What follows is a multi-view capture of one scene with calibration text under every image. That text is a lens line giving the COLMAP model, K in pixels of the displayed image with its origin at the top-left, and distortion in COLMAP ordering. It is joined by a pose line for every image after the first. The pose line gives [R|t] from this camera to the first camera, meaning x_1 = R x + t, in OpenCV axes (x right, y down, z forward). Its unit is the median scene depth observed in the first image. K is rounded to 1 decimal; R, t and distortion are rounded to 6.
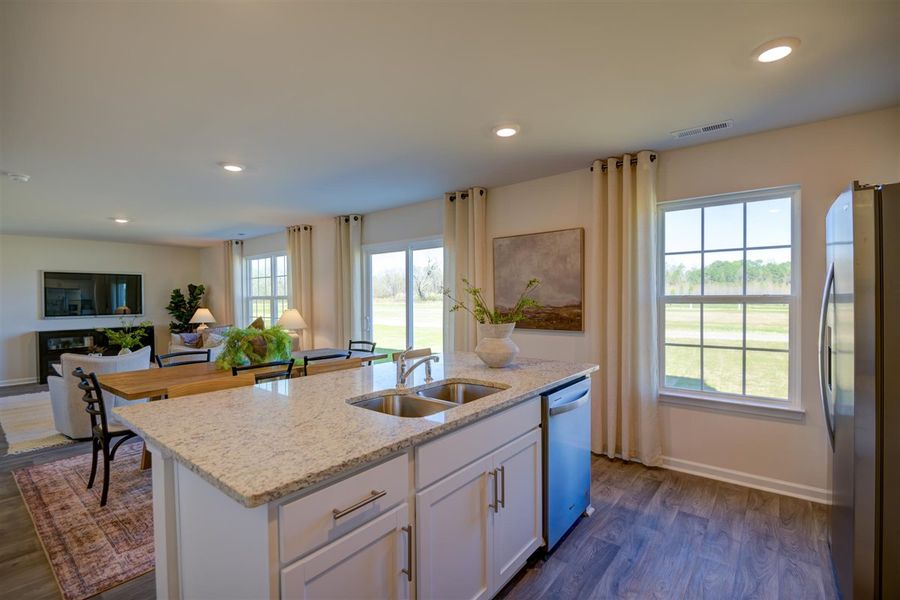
lens RADIAL K [[422.9, 0, 448.6], [0, 422.9, 306.7], [0, 0, 1]] dist [-0.004416, -0.000788]
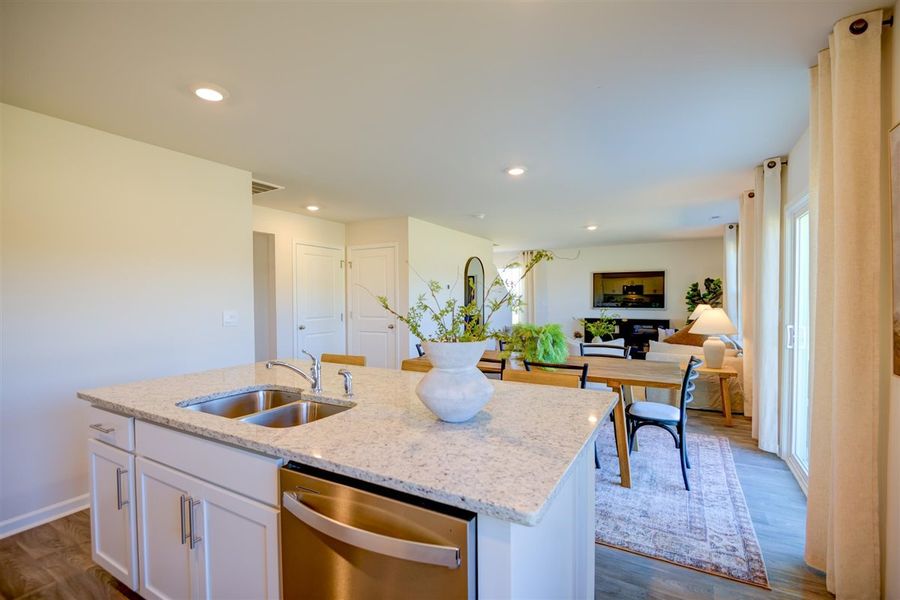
lens RADIAL K [[422.9, 0, 448.6], [0, 422.9, 306.7], [0, 0, 1]] dist [-0.004416, -0.000788]
pose [[0.165477, 0.035492, -0.985575, 0.238581], [-0.015060, 0.999327, 0.033458, -0.013773], [0.986099, 0.009307, 0.165900, 0.307305]]
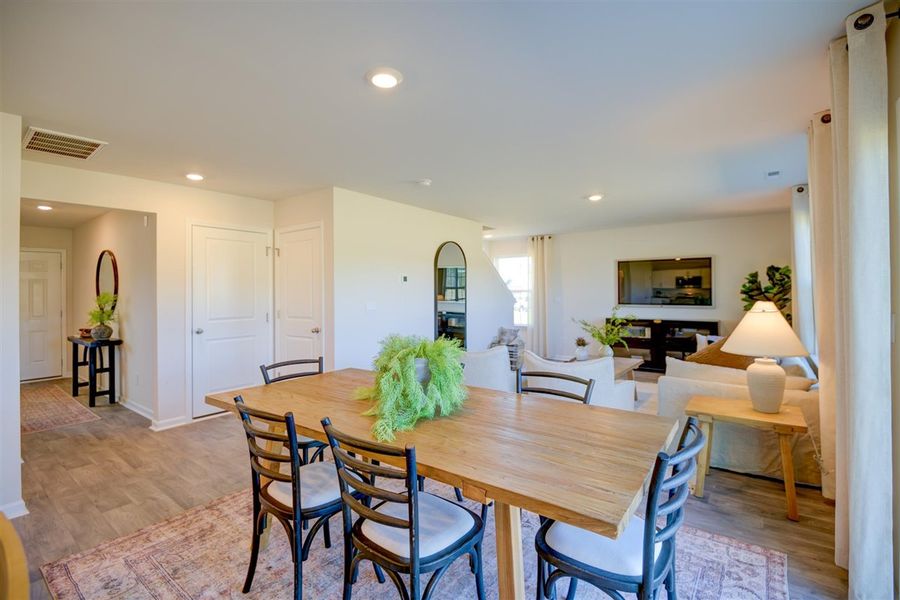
lens RADIAL K [[419.7, 0, 448.2], [0, 419.7, 288.9], [0, 0, 1]] dist [-0.016115, -0.000833]
pose [[0.029808, 0.006927, -0.999532, 0.054764], [-0.011546, 0.999912, 0.006585, -0.014749], [0.999489, 0.011345, 0.029885, 0.499483]]
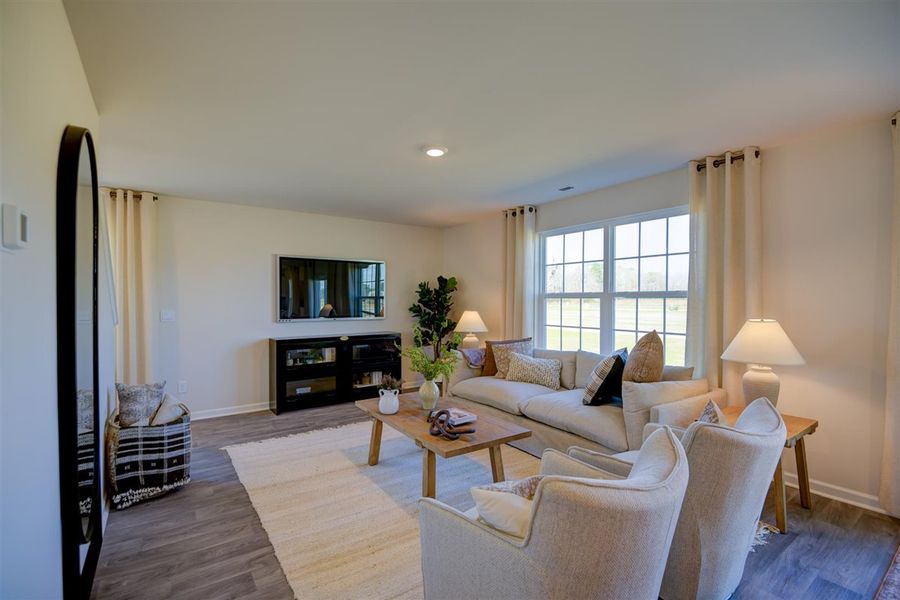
lens RADIAL K [[409.9, 0, 448.3], [0, 409.9, 303.6], [0, 0, 1]] dist [-0.003670, -0.000805]
pose [[0.963447, 0.013677, -0.267548, -0.450472], [-0.016451, 0.999832, -0.008129, -0.001085], [0.267392, 0.012234, 0.963510, 0.364318]]
